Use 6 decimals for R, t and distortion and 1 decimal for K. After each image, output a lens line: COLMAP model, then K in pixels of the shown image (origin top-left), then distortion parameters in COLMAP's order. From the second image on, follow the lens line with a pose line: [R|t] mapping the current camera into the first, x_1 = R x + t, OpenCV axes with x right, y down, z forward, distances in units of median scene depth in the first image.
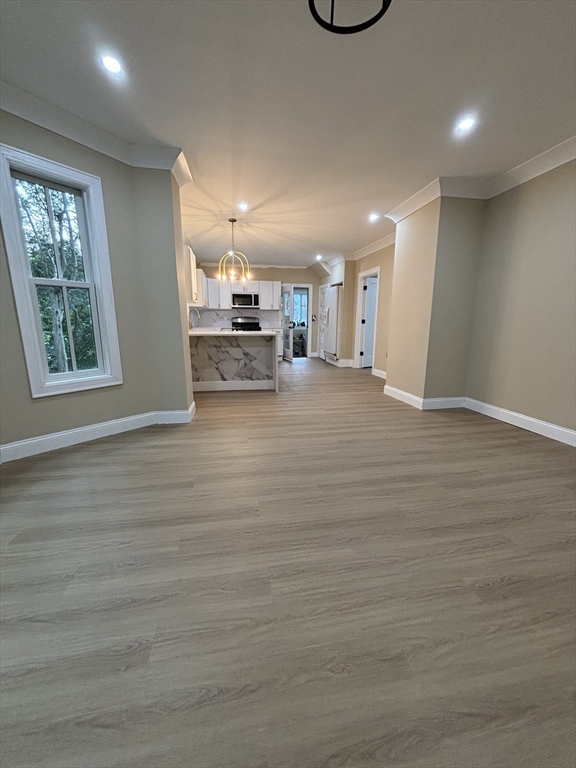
lens RADIAL K [[309.0, 0, 288.9], [0, 309.0, 382.5], [0, 0, 1]] dist [0.004003, -0.000209]
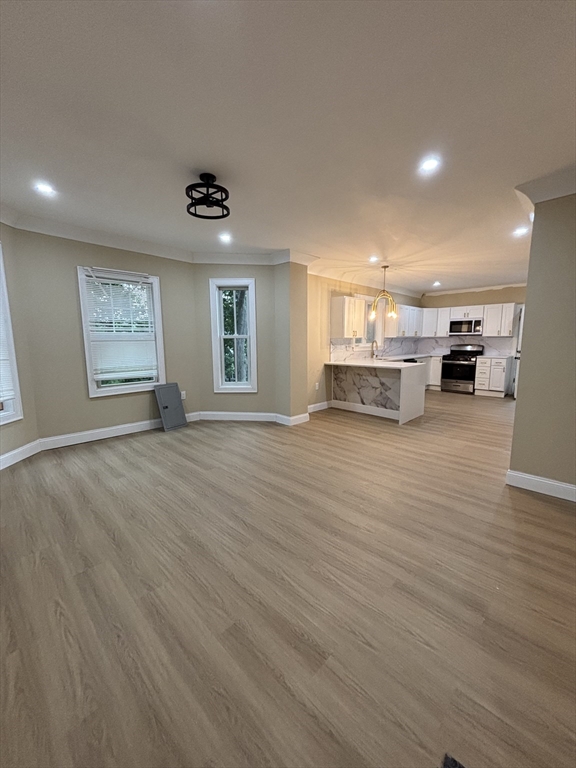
lens RADIAL K [[309.0, 0, 288.9], [0, 309.0, 382.5], [0, 0, 1]] dist [0.004003, -0.000209]
pose [[0.570473, 0.108495, -0.814118, 0.573904], [-0.155950, 0.987513, 0.022325, -0.070615], [0.806374, 0.114226, 0.580270, 0.097408]]
